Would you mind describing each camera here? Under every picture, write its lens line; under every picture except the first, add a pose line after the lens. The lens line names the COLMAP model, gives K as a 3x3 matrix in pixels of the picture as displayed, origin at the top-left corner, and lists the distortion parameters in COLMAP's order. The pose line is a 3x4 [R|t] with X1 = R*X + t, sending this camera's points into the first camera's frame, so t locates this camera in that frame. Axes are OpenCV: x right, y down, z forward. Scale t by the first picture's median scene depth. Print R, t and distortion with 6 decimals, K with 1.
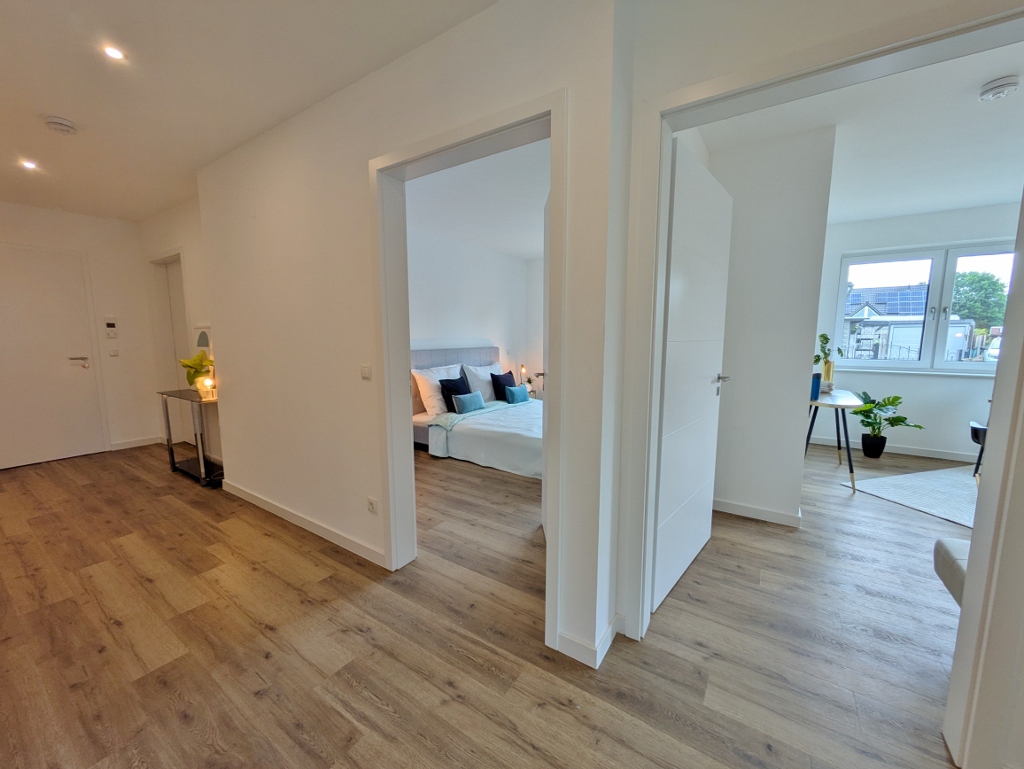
lens RADIAL K [[401.8, 0, 507.4], [0, 401.8, 380.7], [0, 0, 1]] dist [-0.002566, 0.000682]
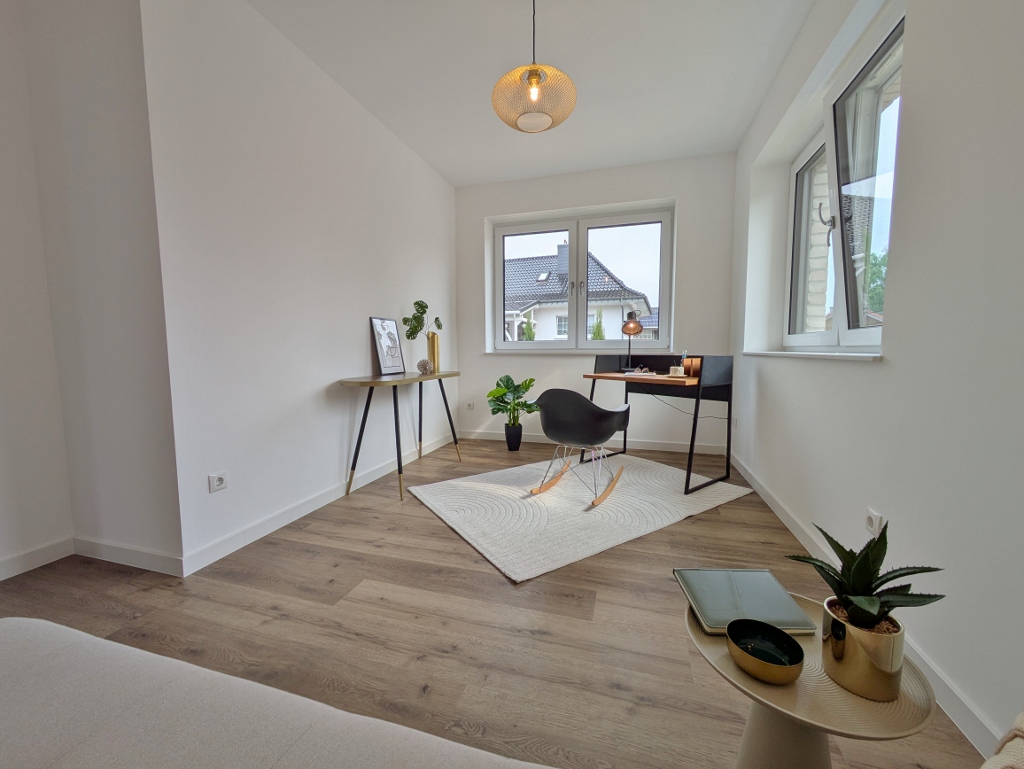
lens RADIAL K [[401.8, 0, 510.8], [0, 401.8, 386.6], [0, 0, 1]] dist [-0.002566, 0.000682]
pose [[0.952910, -0.034919, 0.301237, 0.657140], [0.041390, 0.999029, -0.015122, 0.067919], [-0.300416, 0.026878, 0.953429, 0.167948]]
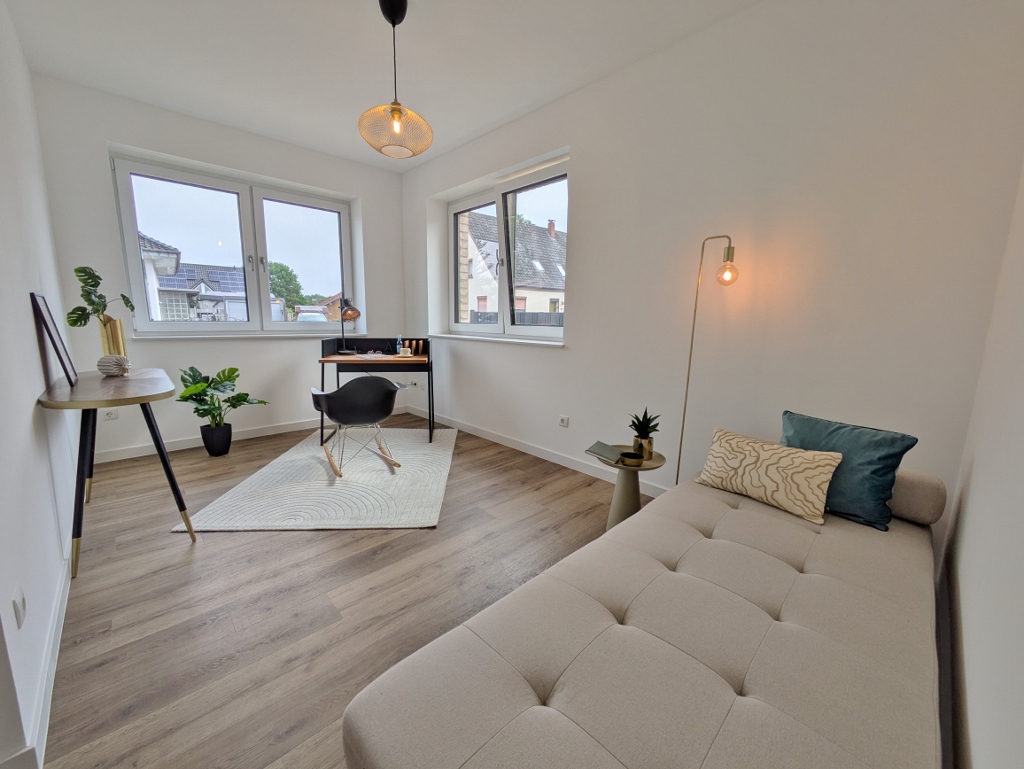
lens RADIAL K [[401.8, 0, 509.0], [0, 401.8, 387.8], [0, 0, 1]] dist [-0.002566, 0.000682]
pose [[0.209734, -0.165793, 0.963600, 0.340179], [0.095736, 0.984266, 0.148511, 0.013195], [-0.973060, 0.061104, 0.222306, 0.321806]]
